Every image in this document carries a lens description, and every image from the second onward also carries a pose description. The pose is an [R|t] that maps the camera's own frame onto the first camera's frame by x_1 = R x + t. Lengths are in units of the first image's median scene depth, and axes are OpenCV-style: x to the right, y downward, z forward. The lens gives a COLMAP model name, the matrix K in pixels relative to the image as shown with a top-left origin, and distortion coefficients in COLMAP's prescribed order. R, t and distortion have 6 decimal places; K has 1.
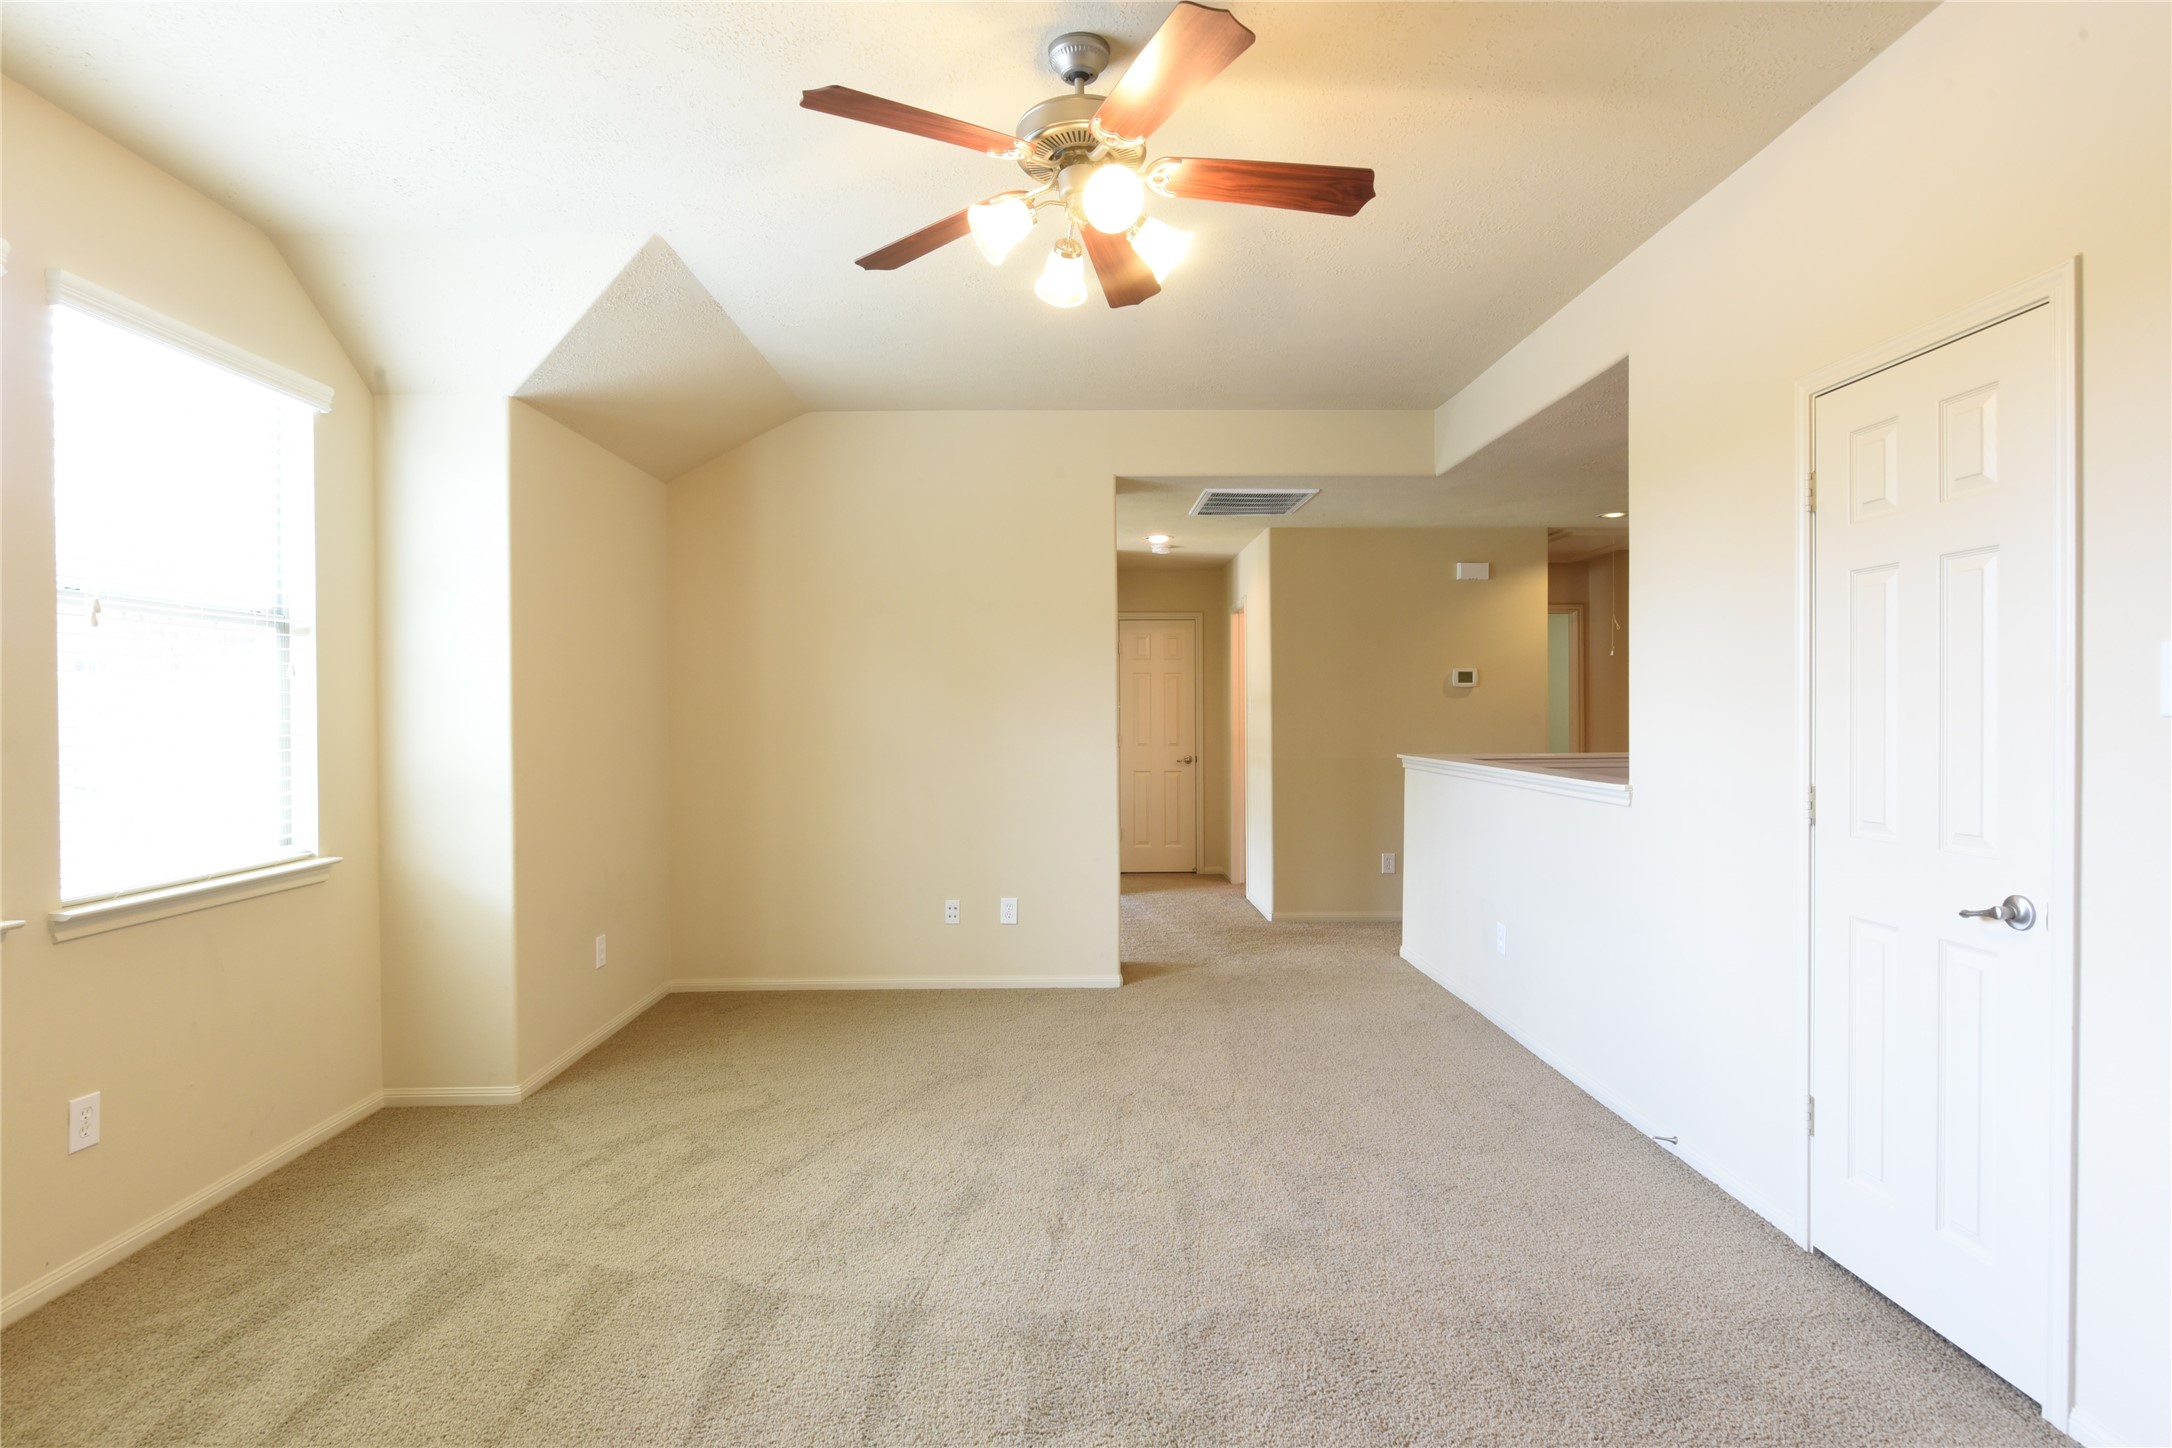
lens RADIAL K [[1085.6, 0, 1075.7], [0, 1085.6, 723.4], [0, 0, 1]] dist [-0.002173, -0.005562]
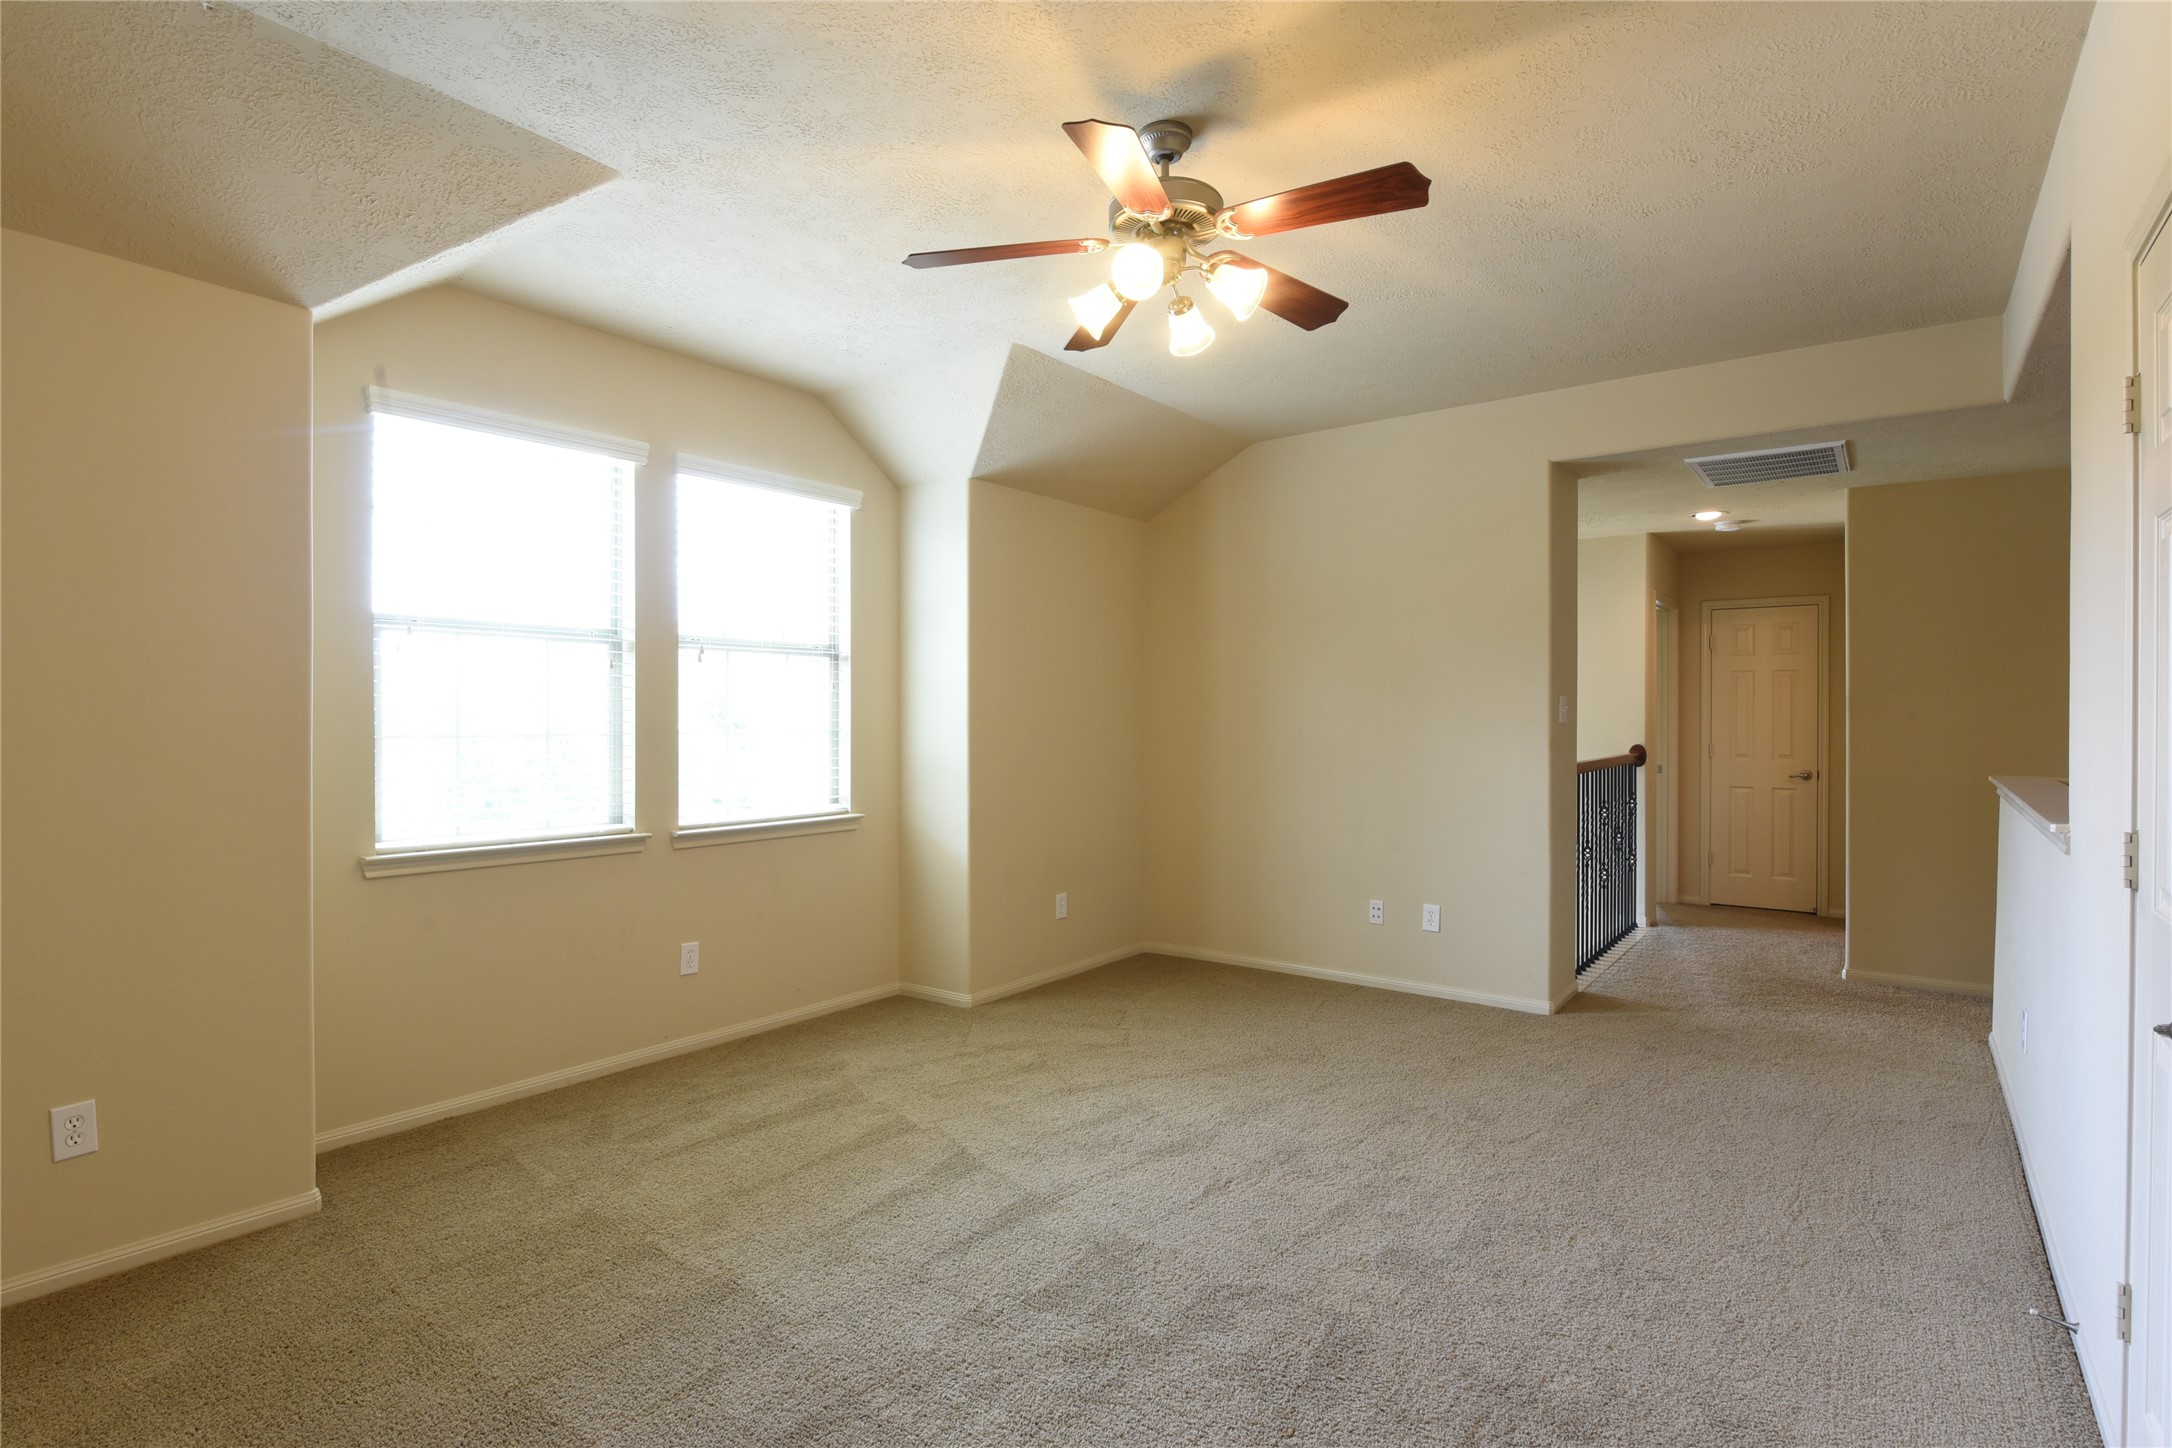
lens RADIAL K [[1085.6, 0, 1075.7], [0, 1085.6, 723.4], [0, 0, 1]] dist [-0.002173, -0.005562]
pose [[0.783173, 0.010589, -0.621714, 0.467412], [-0.011145, 0.999933, 0.002992, -0.005514], [0.621704, 0.004586, 0.783239, 0.040099]]
